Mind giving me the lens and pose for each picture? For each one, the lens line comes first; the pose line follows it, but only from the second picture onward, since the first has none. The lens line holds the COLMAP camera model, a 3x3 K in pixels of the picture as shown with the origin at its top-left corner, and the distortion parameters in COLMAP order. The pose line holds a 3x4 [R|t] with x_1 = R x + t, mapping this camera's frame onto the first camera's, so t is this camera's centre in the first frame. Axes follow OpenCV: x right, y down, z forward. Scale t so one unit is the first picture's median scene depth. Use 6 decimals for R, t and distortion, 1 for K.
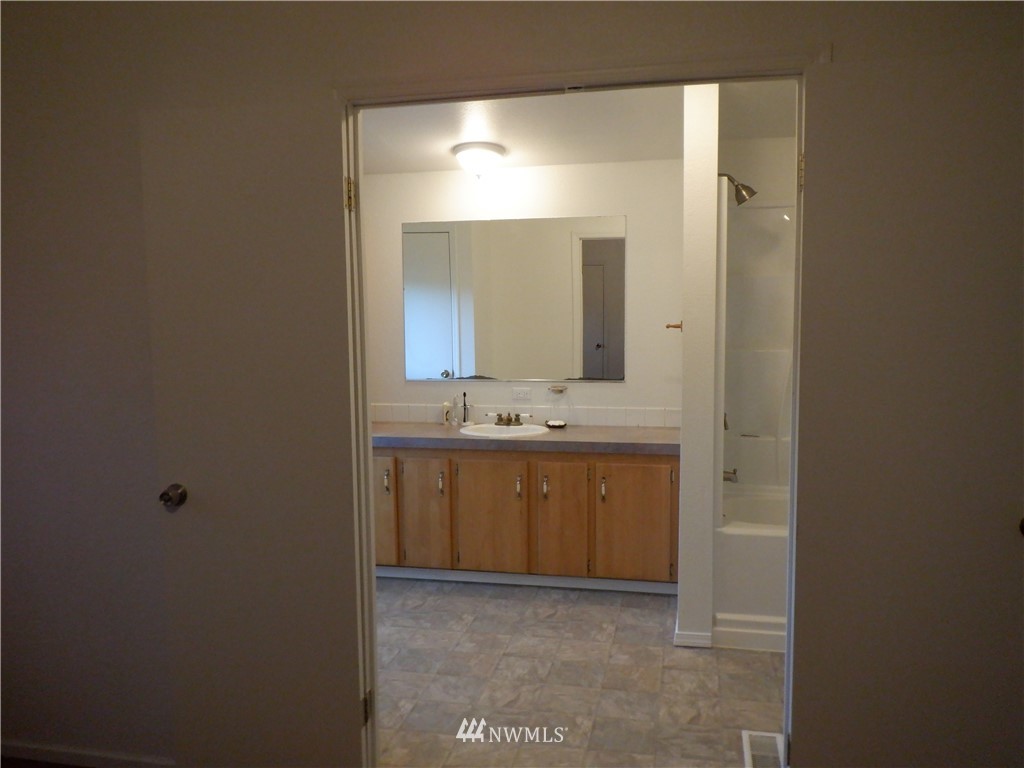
lens RADIAL K [[836.8, 0, 512.0], [0, 836.8, 384.0], [0, 0, 1]] dist [-0.012107, -0.002642]
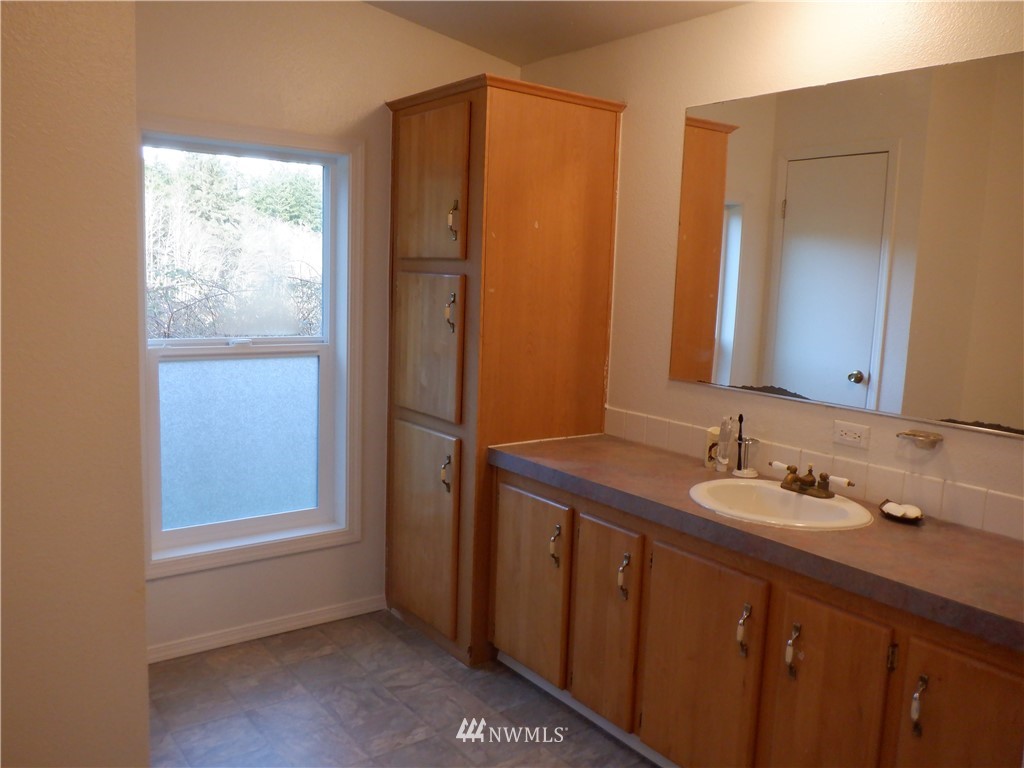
lens RADIAL K [[836.8, 0, 512.0], [0, 836.8, 384.0], [0, 0, 1]] dist [-0.012107, -0.002642]
pose [[0.750821, 0.127509, -0.648081, 0.182336], [-0.107981, 0.991685, 0.070014, -0.031863], [0.651620, 0.017412, 0.758346, 0.508064]]
